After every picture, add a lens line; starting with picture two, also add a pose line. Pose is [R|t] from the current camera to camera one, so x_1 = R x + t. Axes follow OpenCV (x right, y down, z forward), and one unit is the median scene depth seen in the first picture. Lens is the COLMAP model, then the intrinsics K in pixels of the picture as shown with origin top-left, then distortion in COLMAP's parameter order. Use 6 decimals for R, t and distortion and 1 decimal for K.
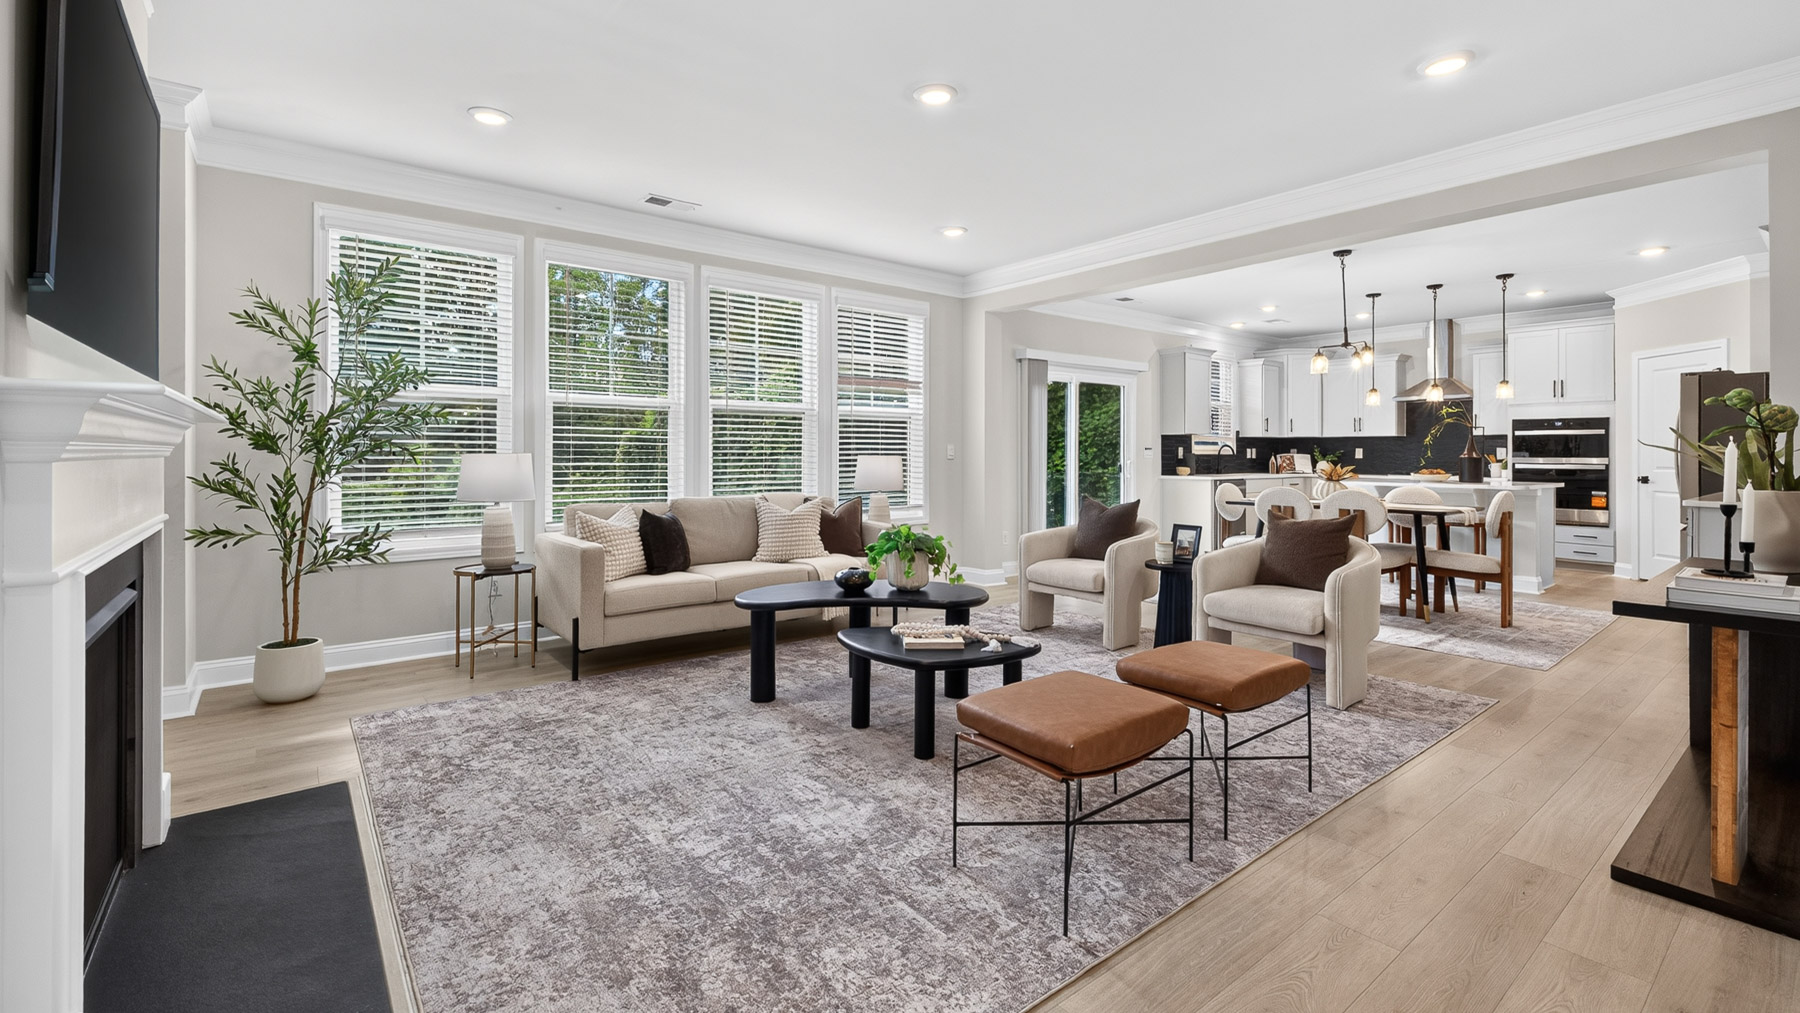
lens RADIAL K [[768.8, 0, 898.1], [0, 768.8, 454.8], [0, 0, 1]] dist [0.007908, -0.000078]
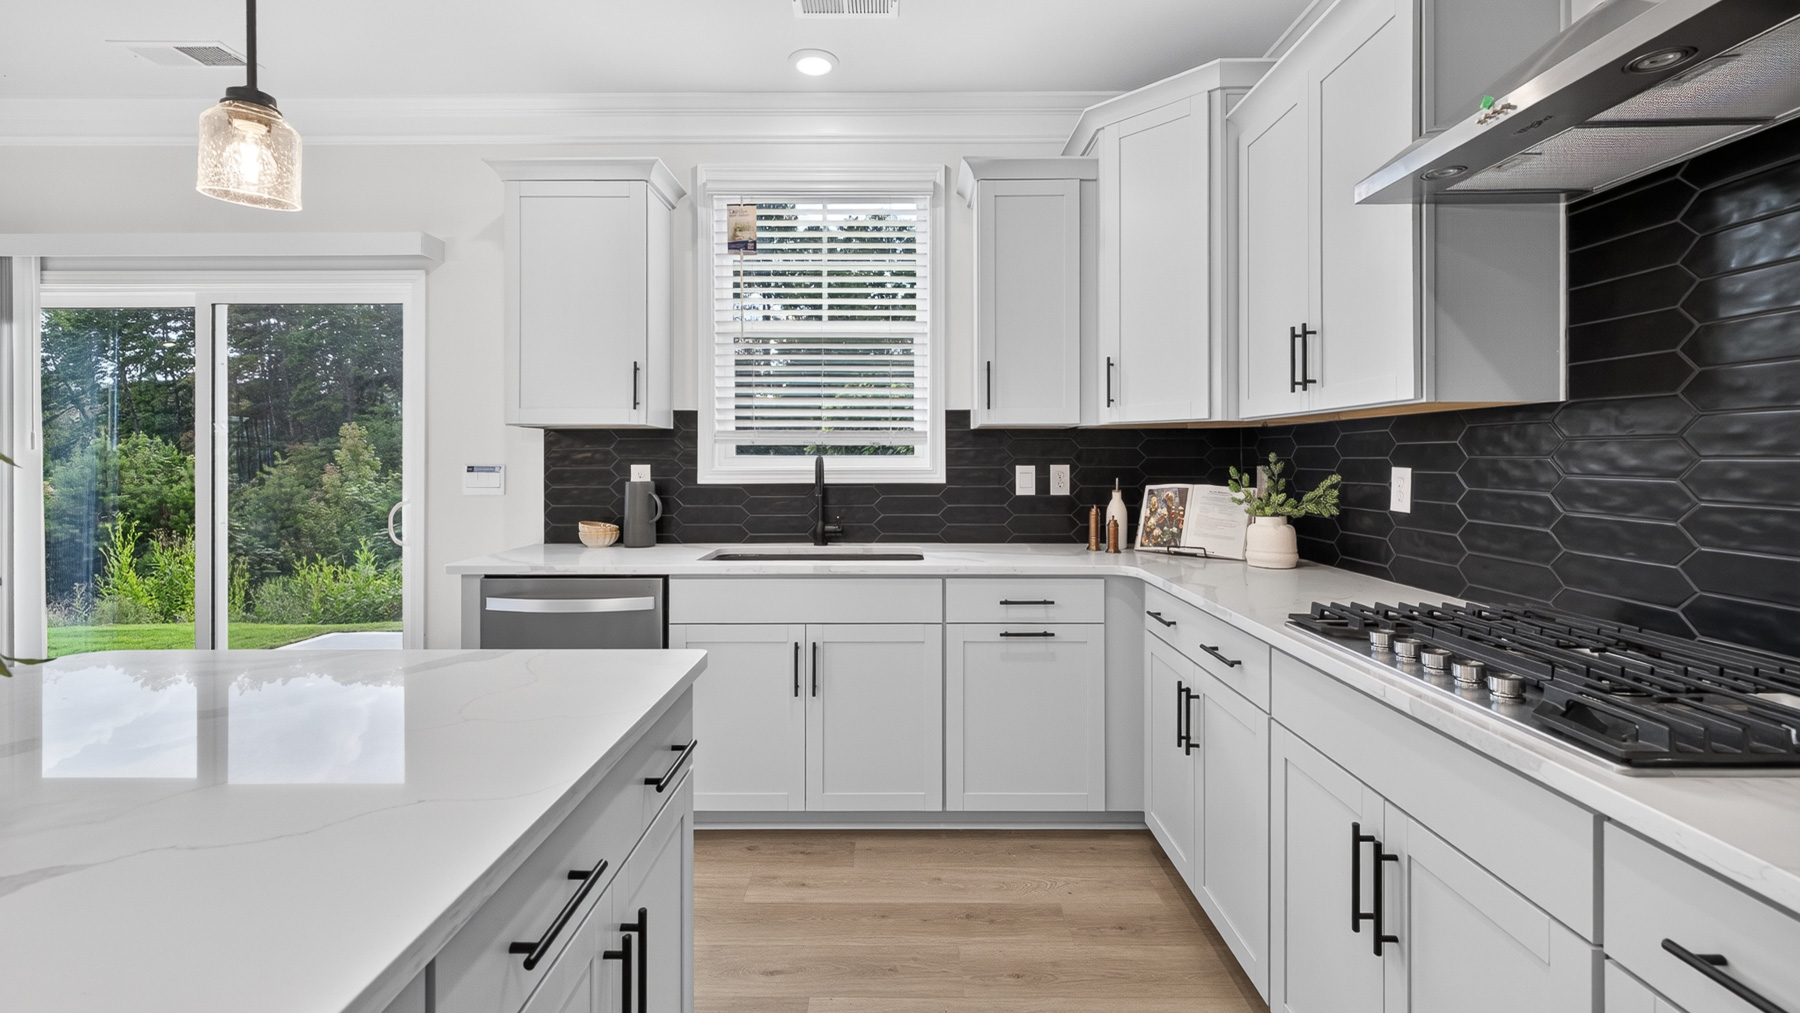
lens RADIAL K [[768.8, 0, 898.1], [0, 768.8, 454.8], [0, 0, 1]] dist [0.007908, -0.000078]
pose [[0.781998, -0.005212, -0.623260, 1.069018], [0.001691, 0.999979, -0.006240, -0.018167], [0.623279, 0.003826, 0.781990, 1.272102]]
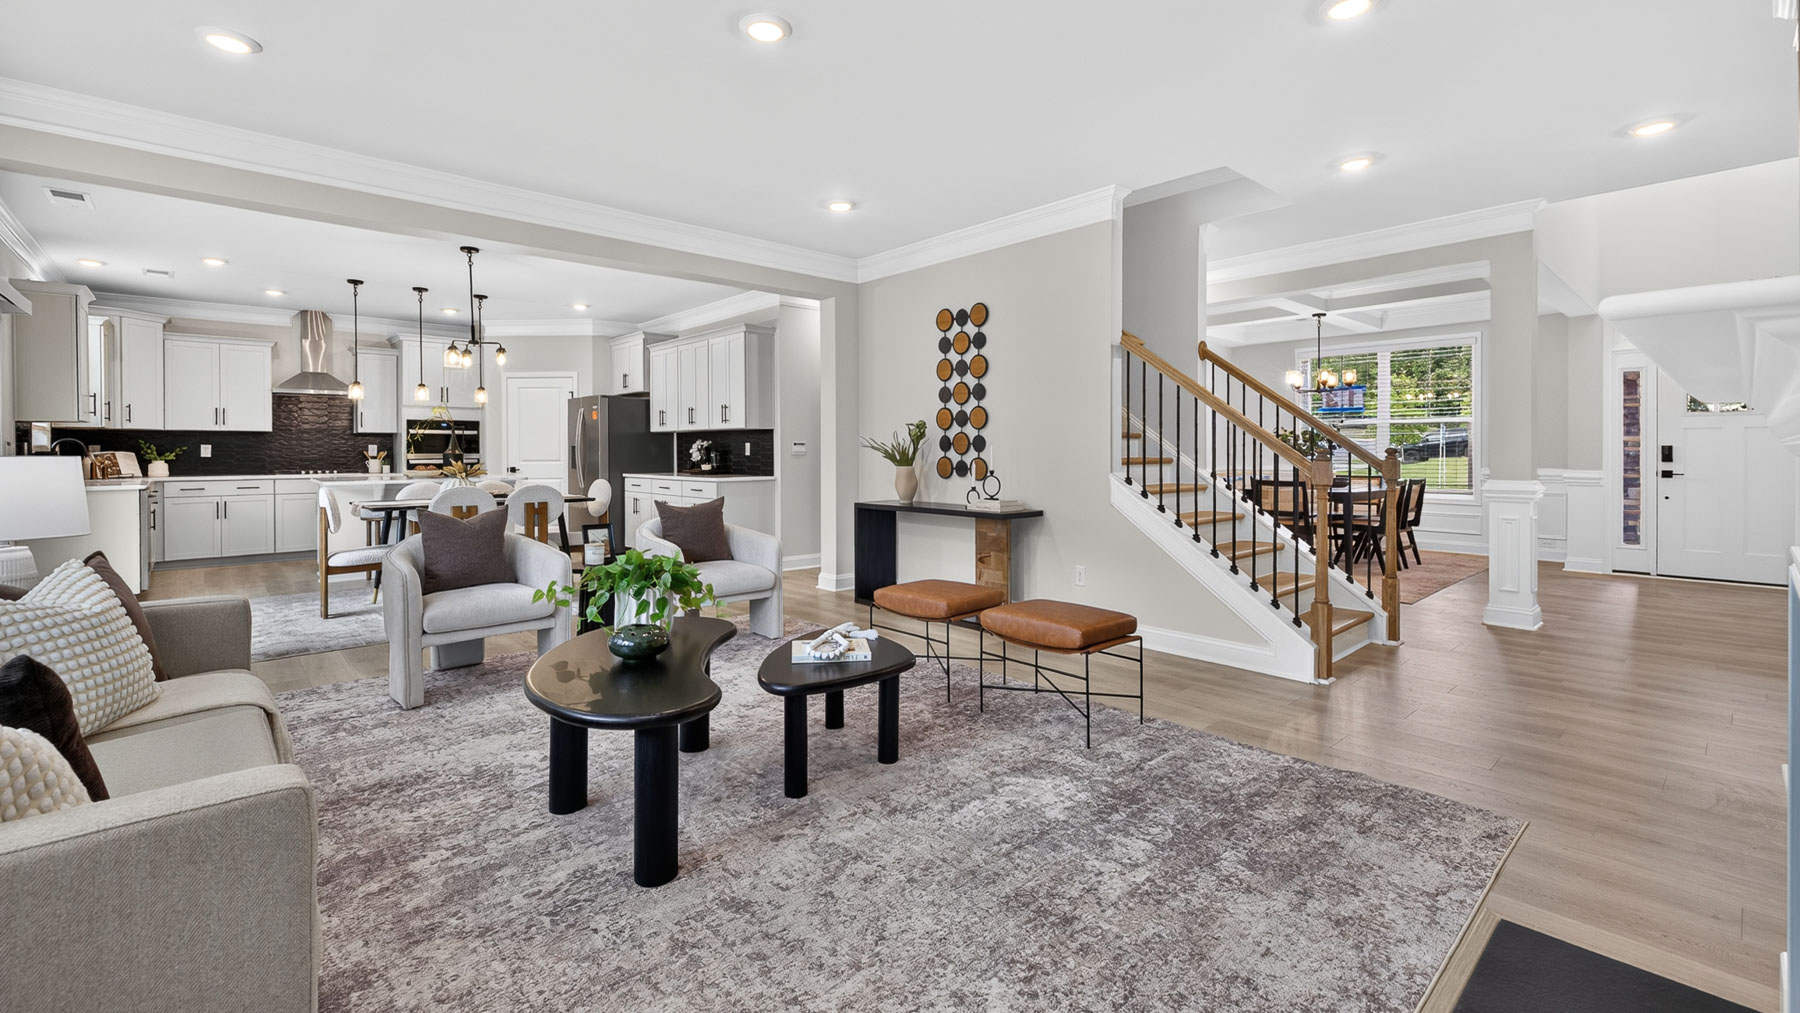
lens RADIAL K [[768.8, 0, 898.1], [0, 768.8, 454.8], [0, 0, 1]] dist [0.007908, -0.000078]
pose [[-0.065805, -0.007874, 0.997801, -0.479783], [0.004606, 0.999956, 0.008195, -0.001368], [-0.997822, 0.005136, -0.065766, 0.538329]]
